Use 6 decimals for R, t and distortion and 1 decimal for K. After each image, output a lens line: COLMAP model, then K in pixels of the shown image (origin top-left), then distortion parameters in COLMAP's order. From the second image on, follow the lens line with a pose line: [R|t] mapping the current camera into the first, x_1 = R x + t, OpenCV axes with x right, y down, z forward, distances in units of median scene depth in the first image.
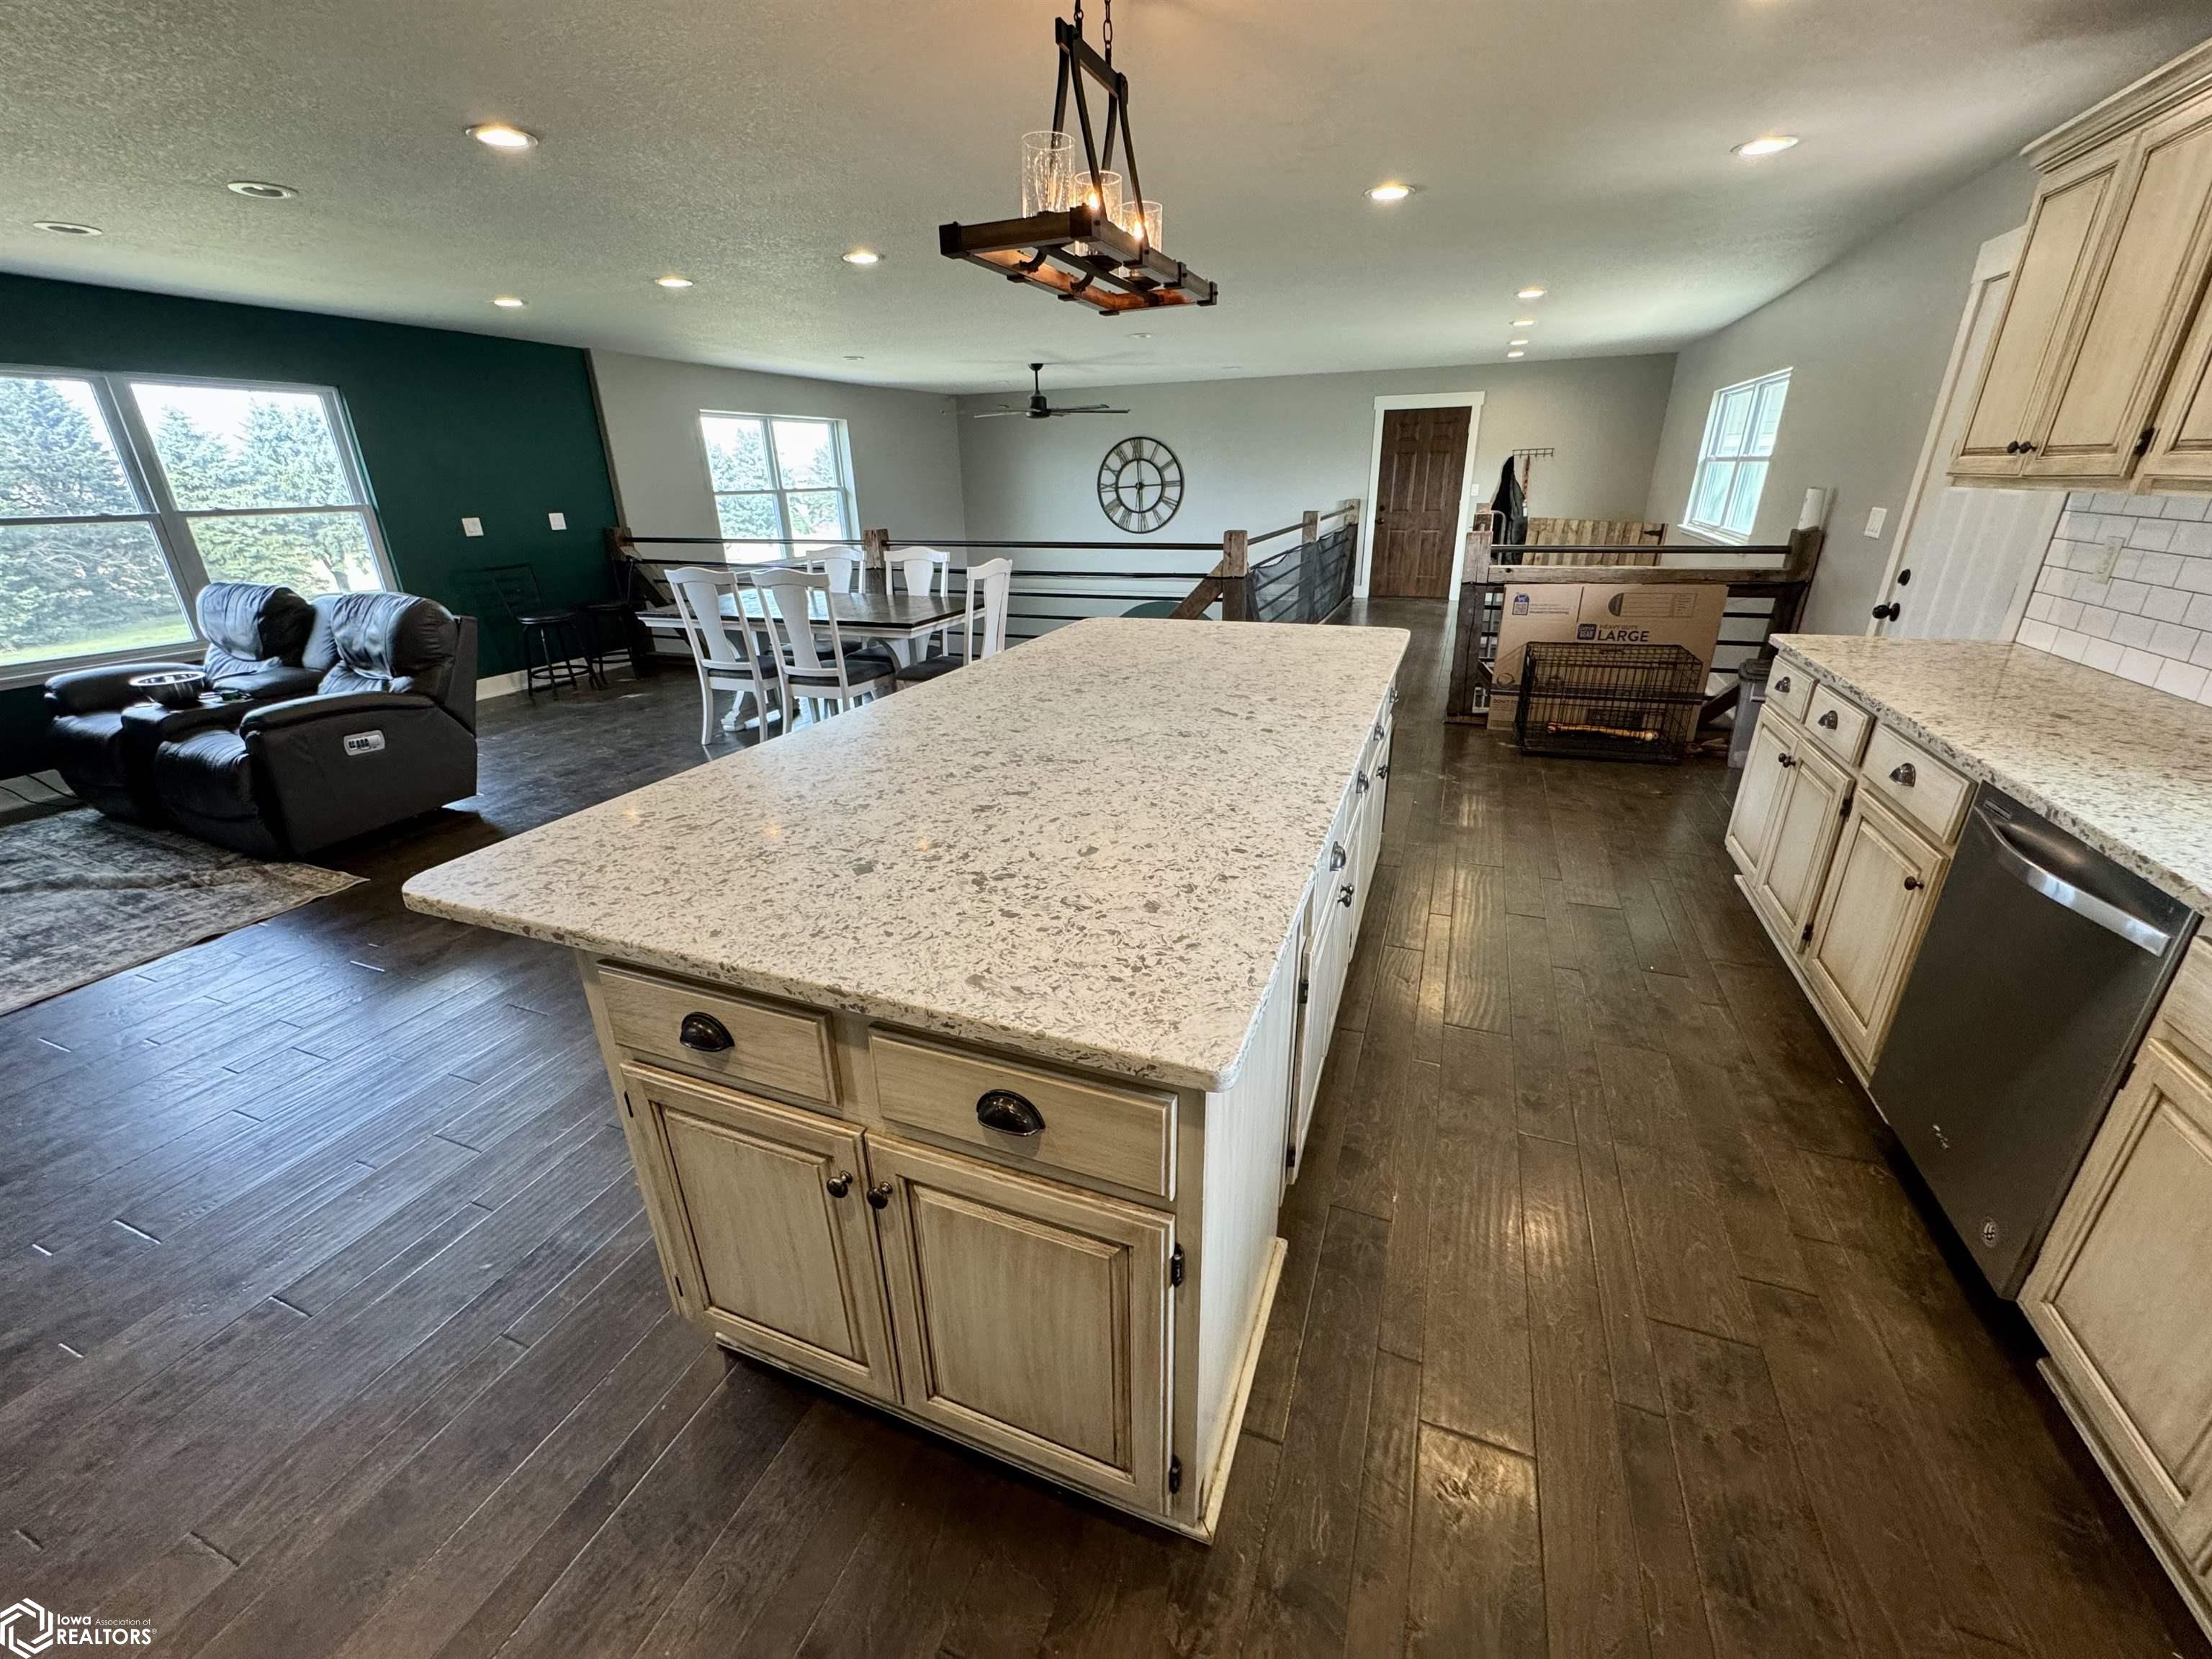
lens RADIAL K [[879.1, 0, 1105.1], [0, 879.1, 827.8], [0, 0, 1]] dist [-0.000433, -0.000017]
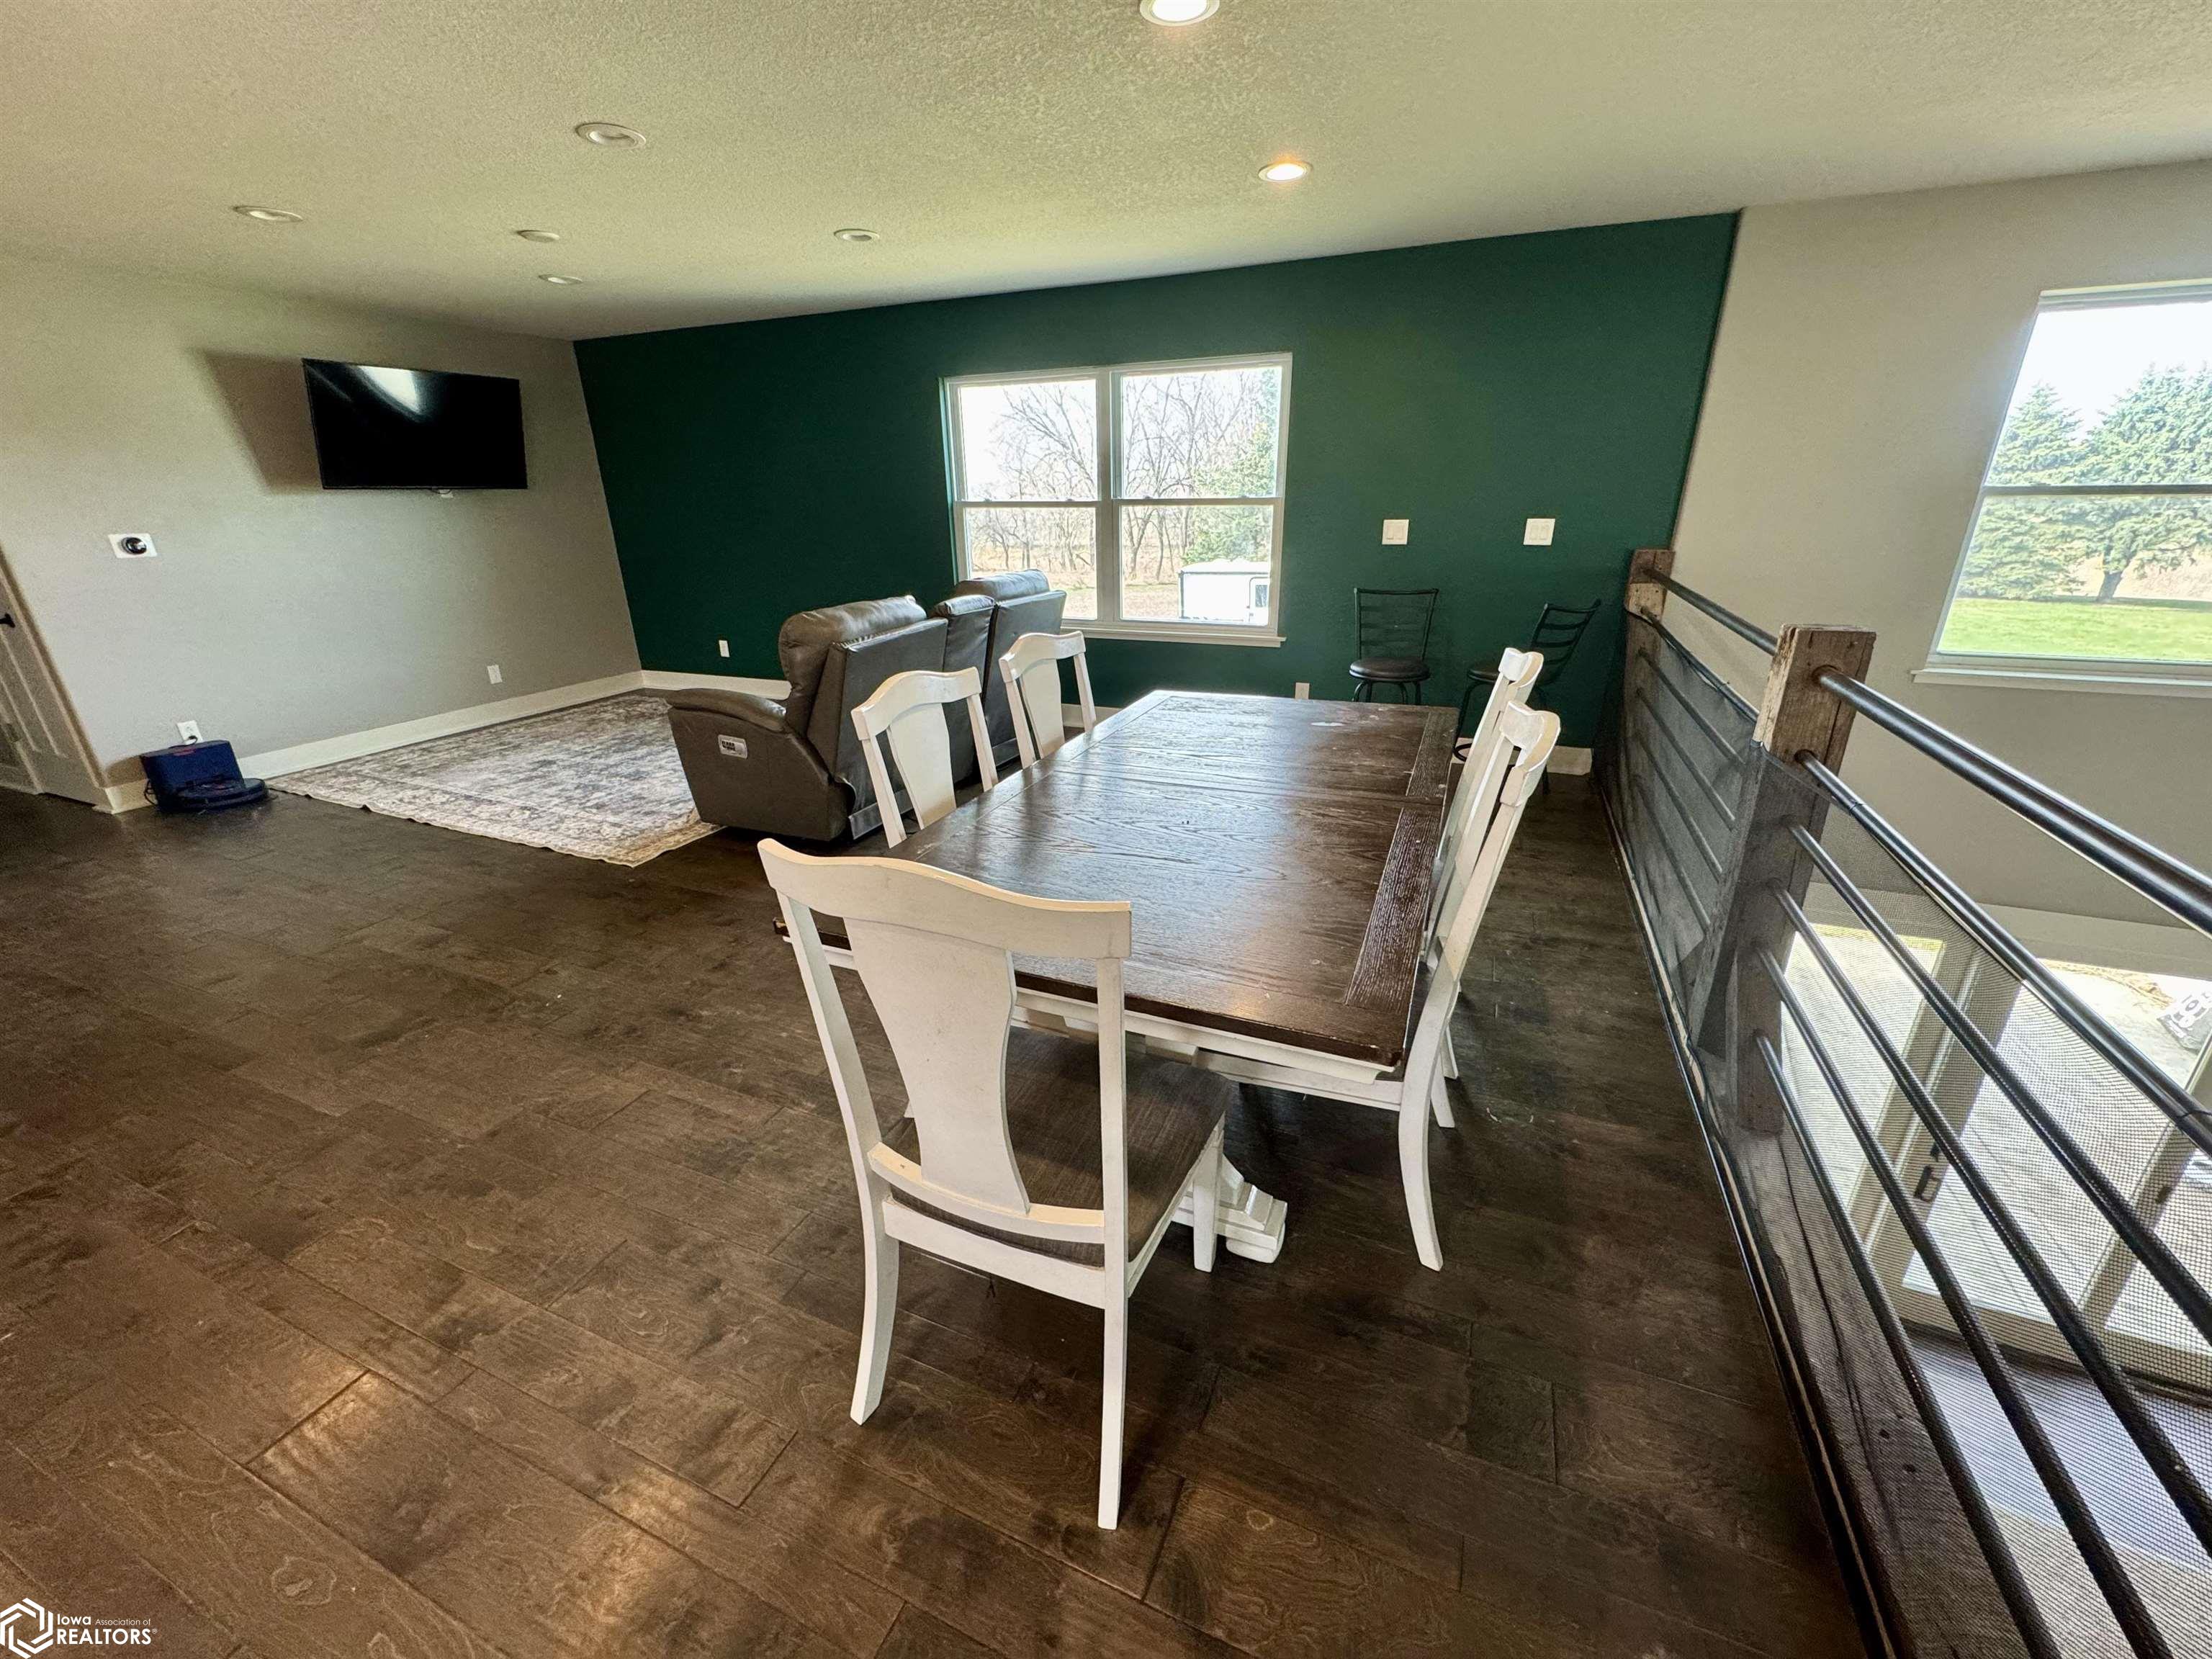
lens RADIAL K [[879.1, 0, 1105.1], [0, 879.1, 827.8], [0, 0, 1]] dist [-0.000433, -0.000017]
pose [[-0.024361, 0.375375, -0.926553, 0.057991], [-0.359152, 0.861665, 0.358530, -0.408069], [0.932961, 0.341507, 0.113826, 1.038903]]
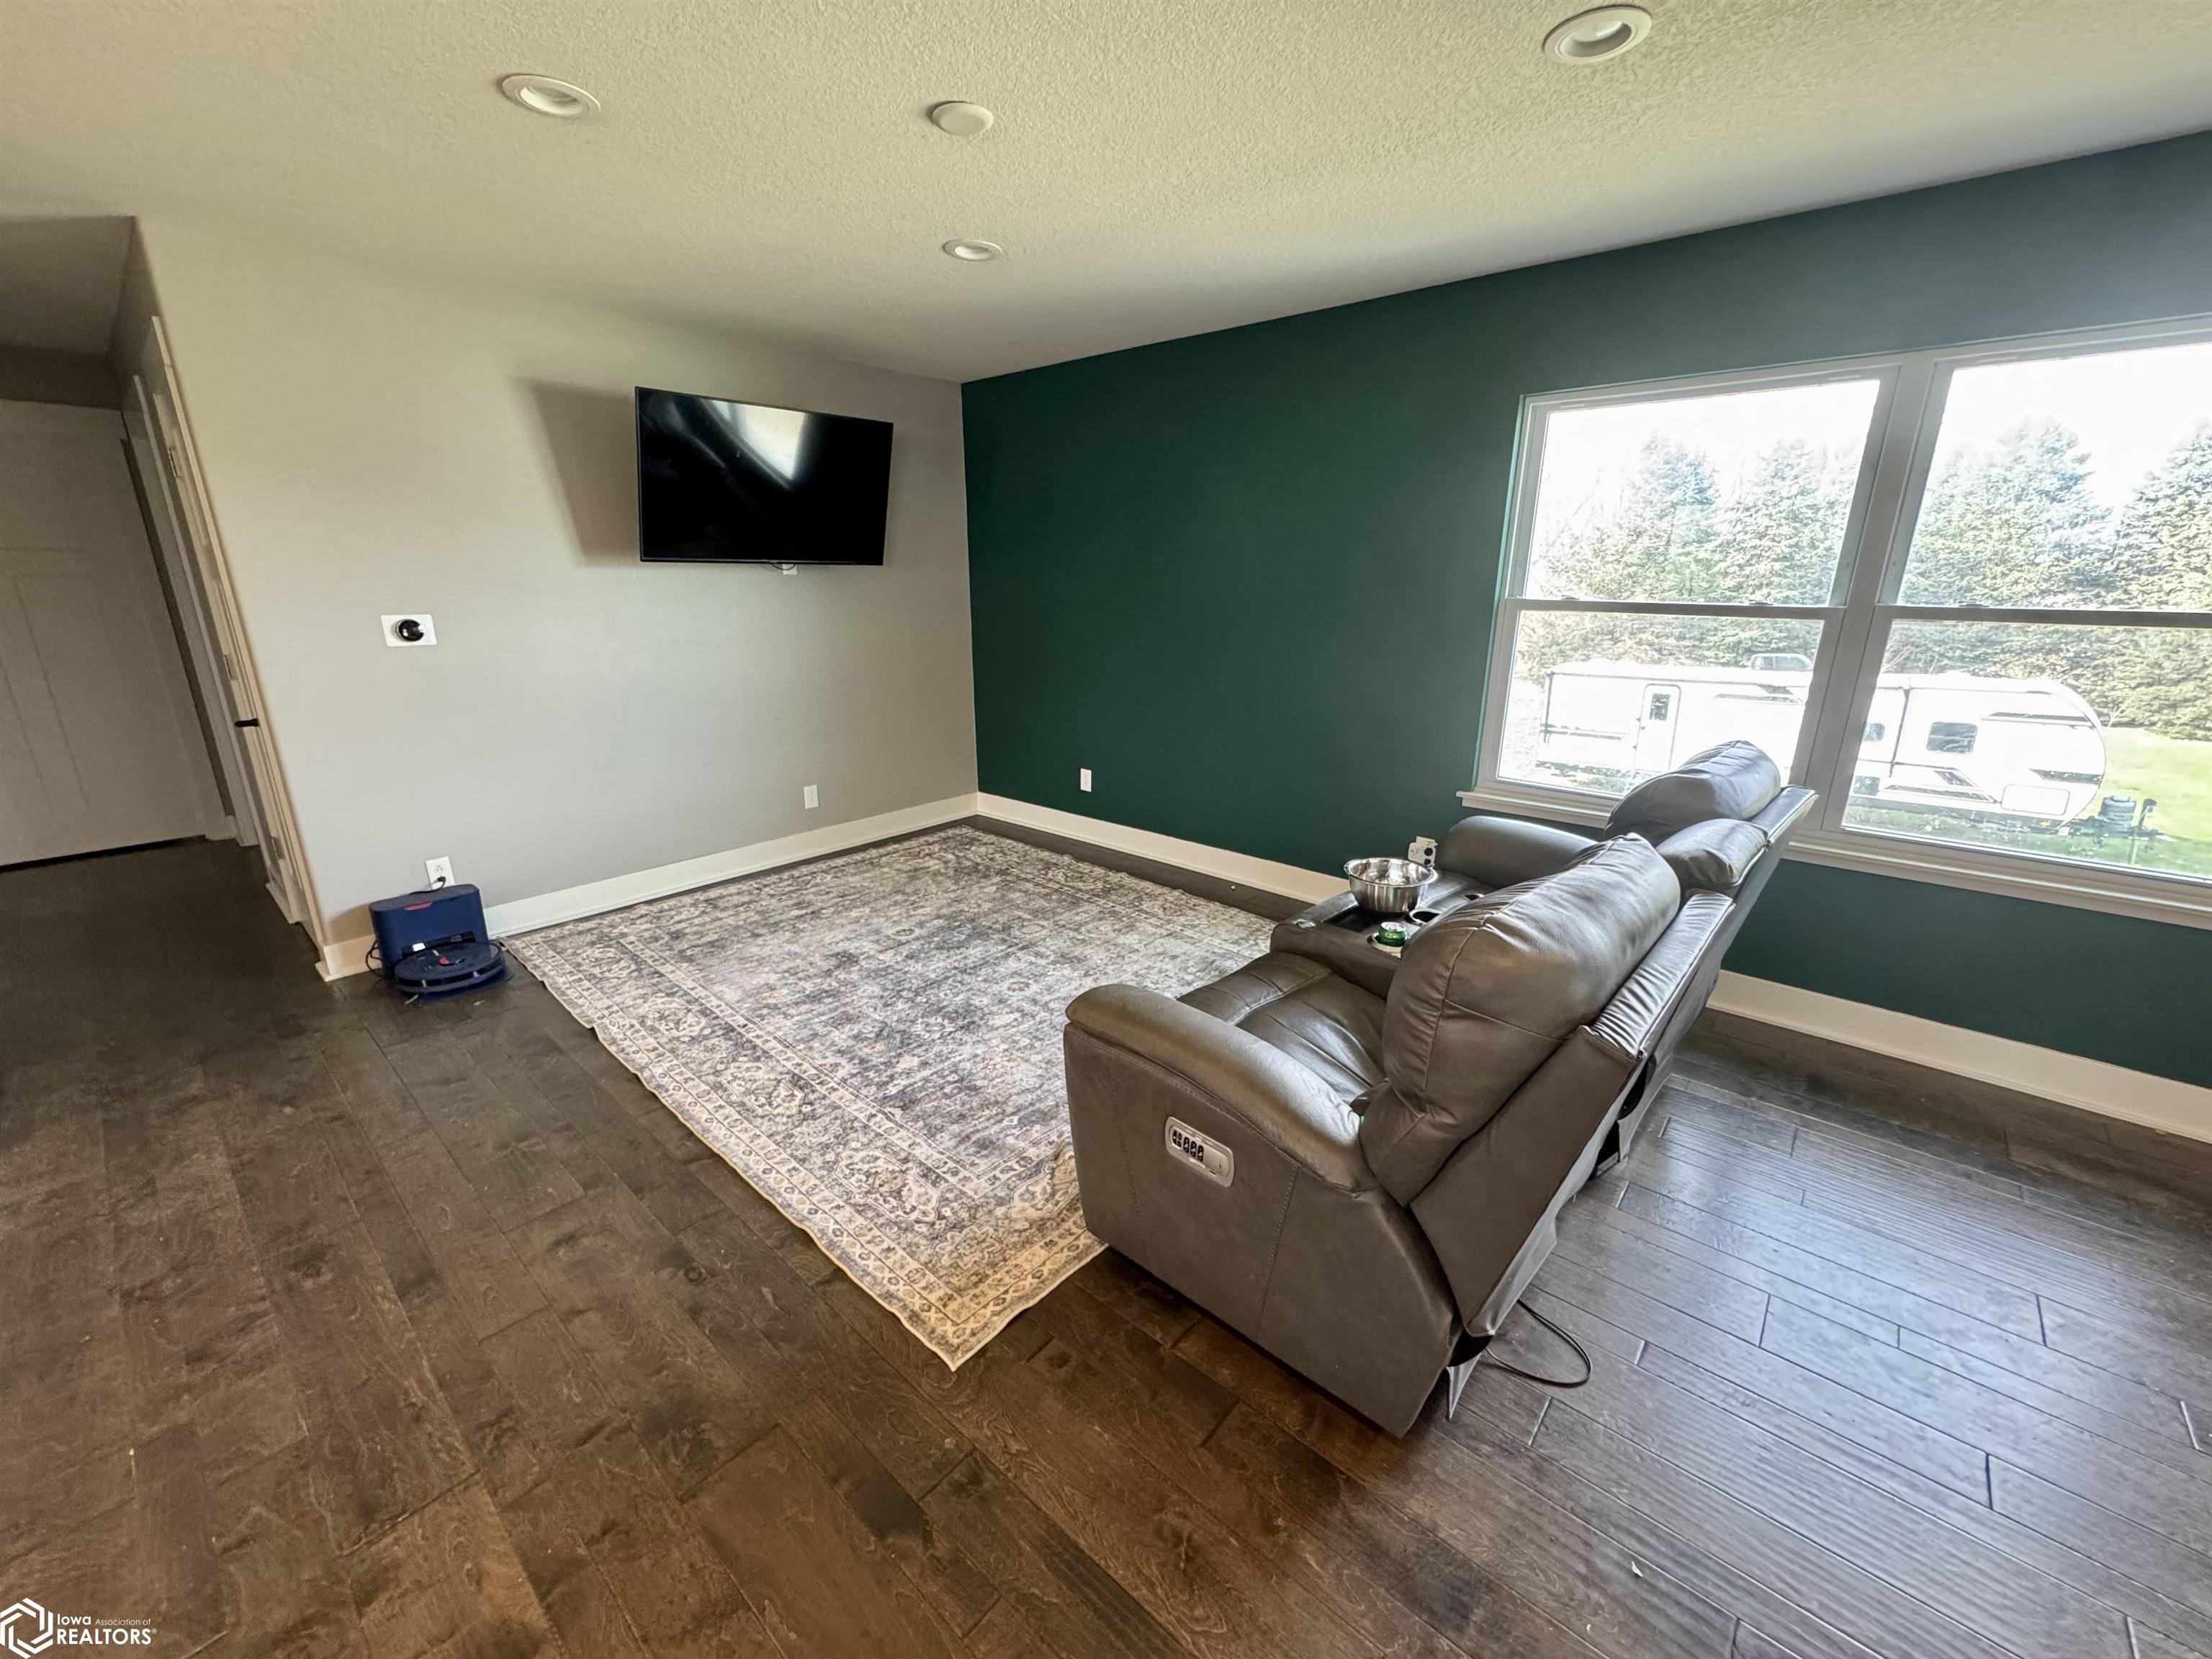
lens RADIAL K [[879.1, 0, 1105.1], [0, 879.1, 827.8], [0, 0, 1]] dist [-0.000433, -0.000017]
pose [[-0.336790, 0.277526, -0.899751, -0.393857], [-0.350876, 0.849758, 0.393444, -0.300674], [0.873761, 0.448209, -0.188813, 0.775344]]
